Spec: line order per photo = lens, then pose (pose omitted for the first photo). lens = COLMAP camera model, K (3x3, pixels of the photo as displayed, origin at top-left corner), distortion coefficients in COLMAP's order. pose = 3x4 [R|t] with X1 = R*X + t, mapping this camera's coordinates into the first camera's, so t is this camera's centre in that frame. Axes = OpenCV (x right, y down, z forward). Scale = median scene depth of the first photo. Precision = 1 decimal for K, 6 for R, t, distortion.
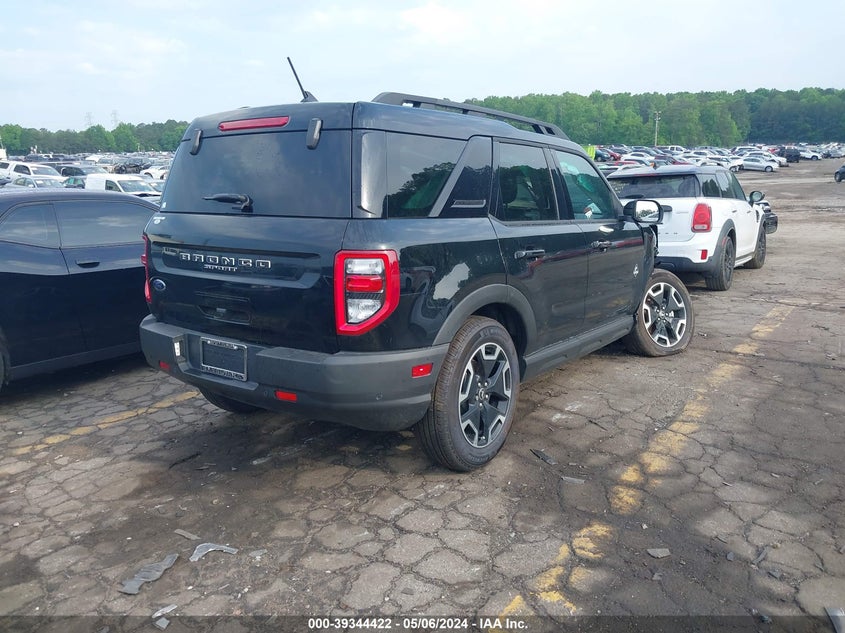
lens RADIAL K [[678.8, 0, 422.5], [0, 678.8, 316.5], [0, 0, 1]] dist [-0.001536, -0.012132]
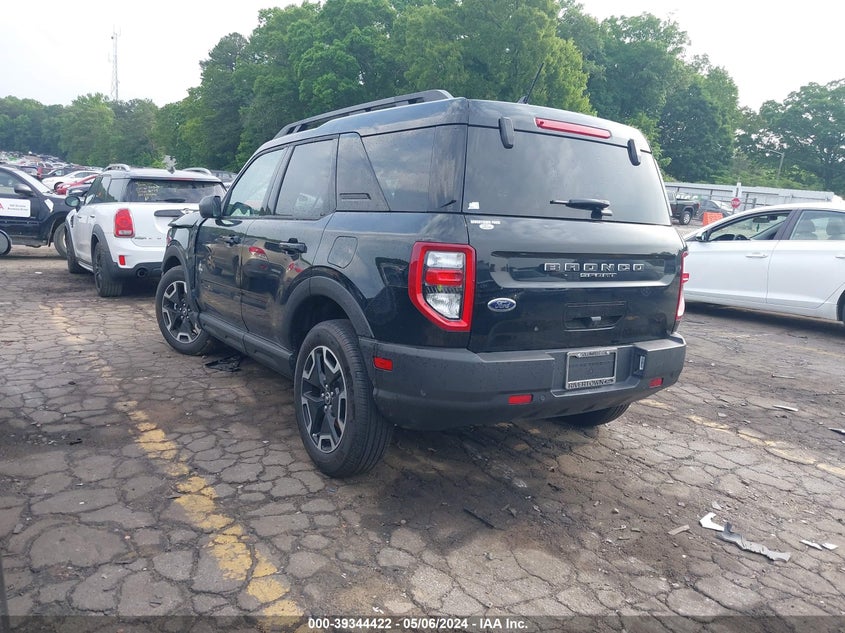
lens RADIAL K [[678.8, 0, 422.5], [0, 678.8, 316.5], [0, 0, 1]] dist [-0.001536, -0.012132]
pose [[0.348628, -0.112392, 0.930498, -1.275290], [0.119408, 0.990020, 0.074843, -0.113538], [-0.929624, 0.085016, 0.358569, 0.871657]]
